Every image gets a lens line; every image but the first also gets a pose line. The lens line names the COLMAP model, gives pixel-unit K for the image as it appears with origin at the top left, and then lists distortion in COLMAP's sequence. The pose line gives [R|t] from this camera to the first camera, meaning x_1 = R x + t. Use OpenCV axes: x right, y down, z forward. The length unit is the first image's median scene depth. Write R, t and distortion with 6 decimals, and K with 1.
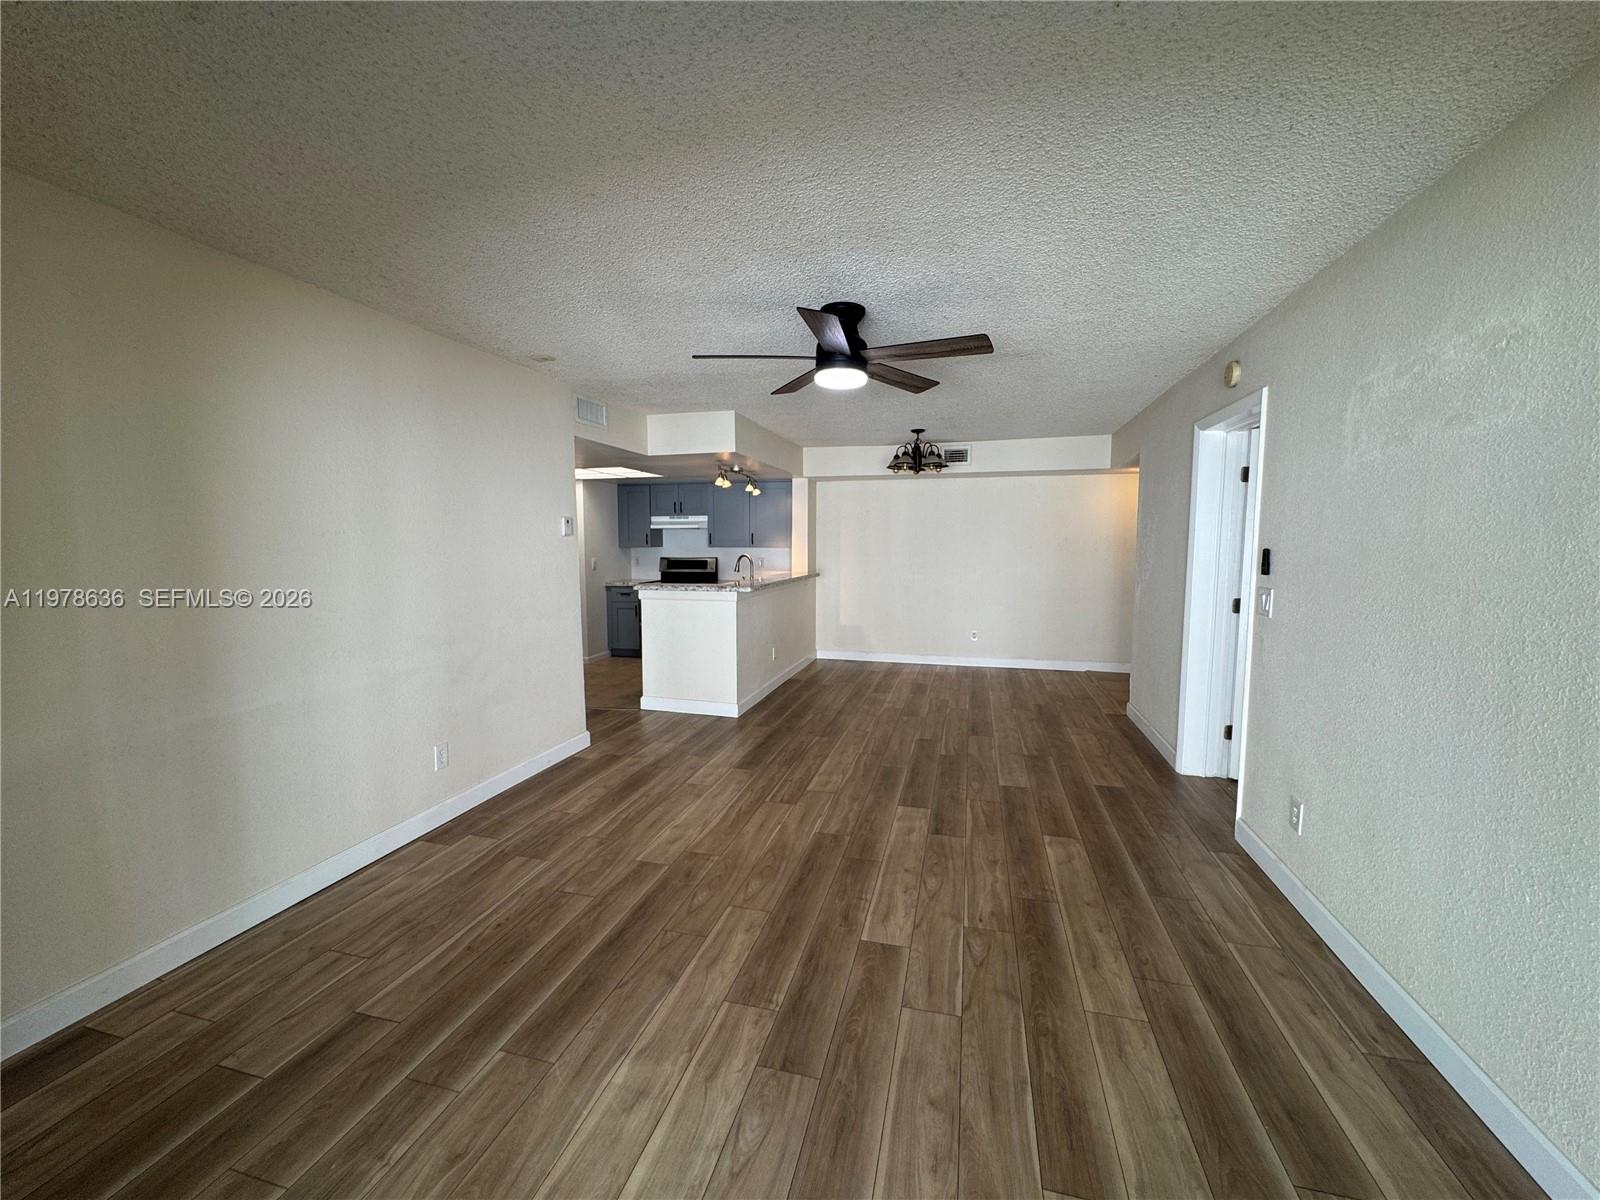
lens RADIAL K [[639.8, 0, 800.5], [0, 639.8, 596.3], [0, 0, 1]] dist [-0.003396, 0.000707]
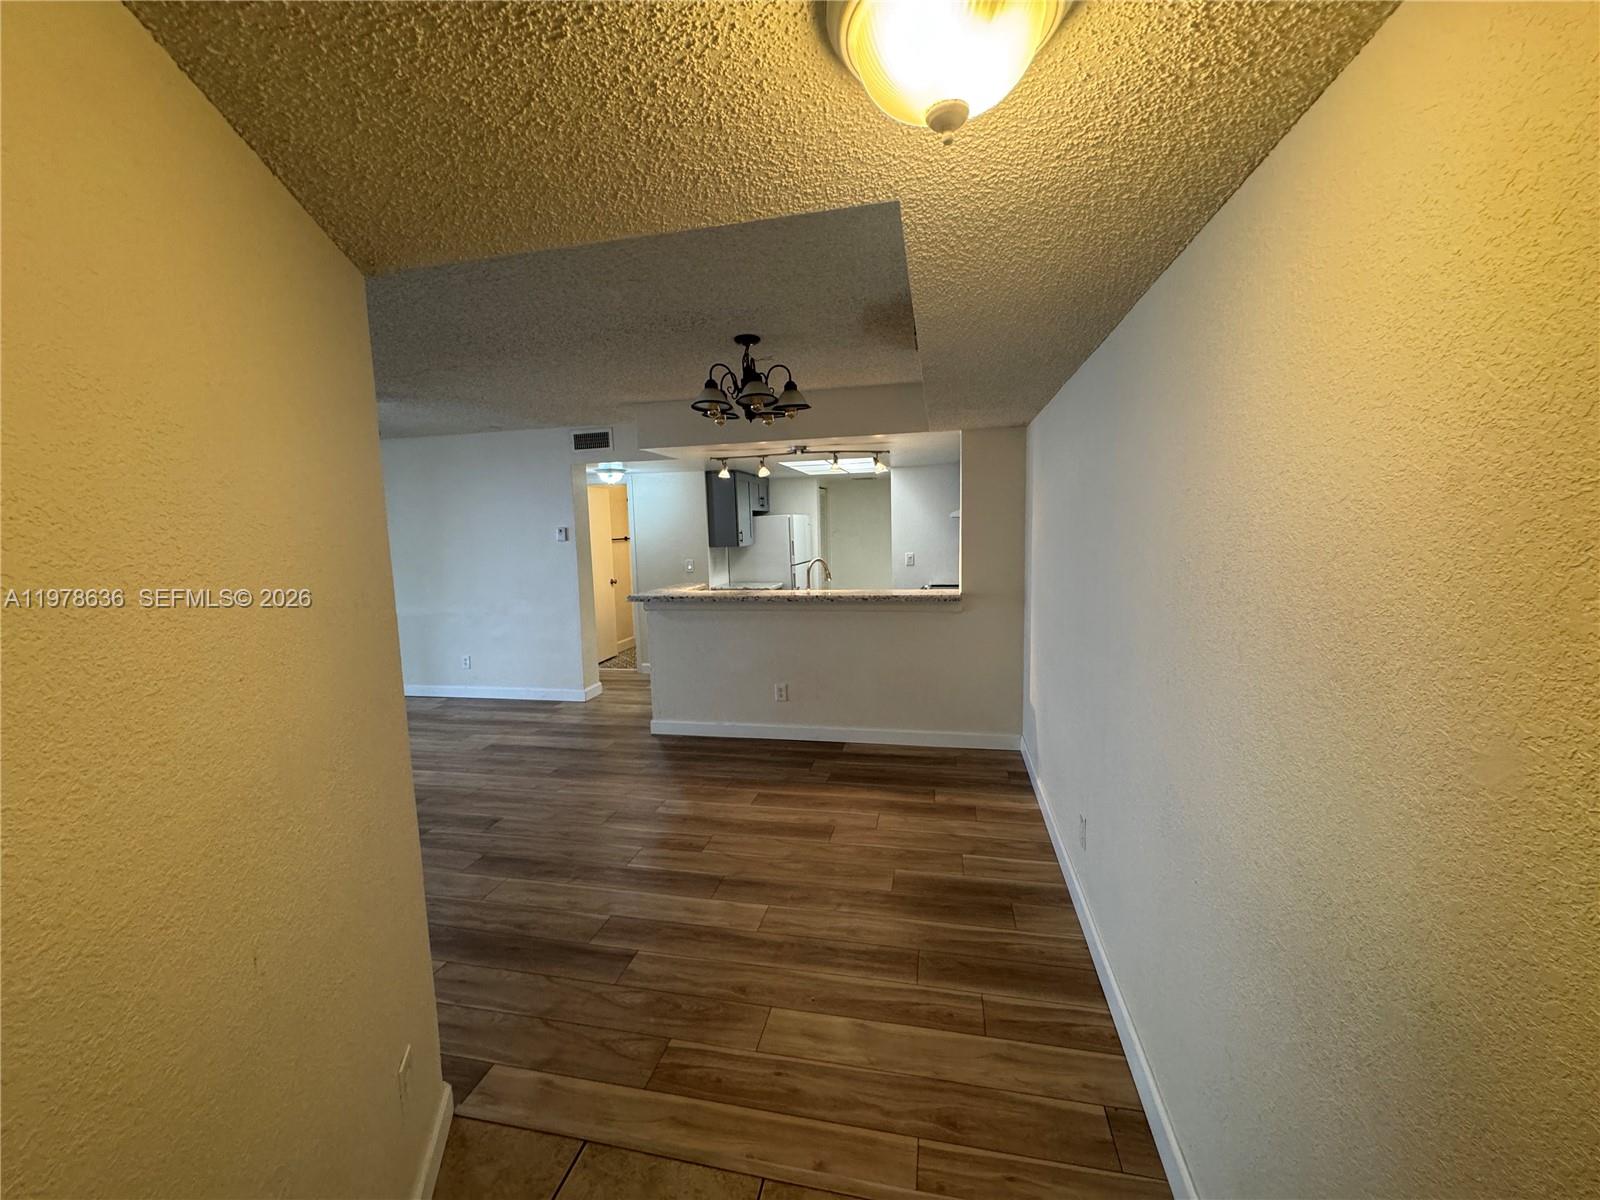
lens RADIAL K [[639.8, 0, 795.8], [0, 639.8, 598.3], [0, 0, 1]] dist [-0.003396, 0.000707]
pose [[0.045421, 0.112881, -0.992570, 1.400133], [-0.060681, 0.992072, 0.110048, -0.211929], [0.997123, 0.055232, 0.051910, 1.966163]]
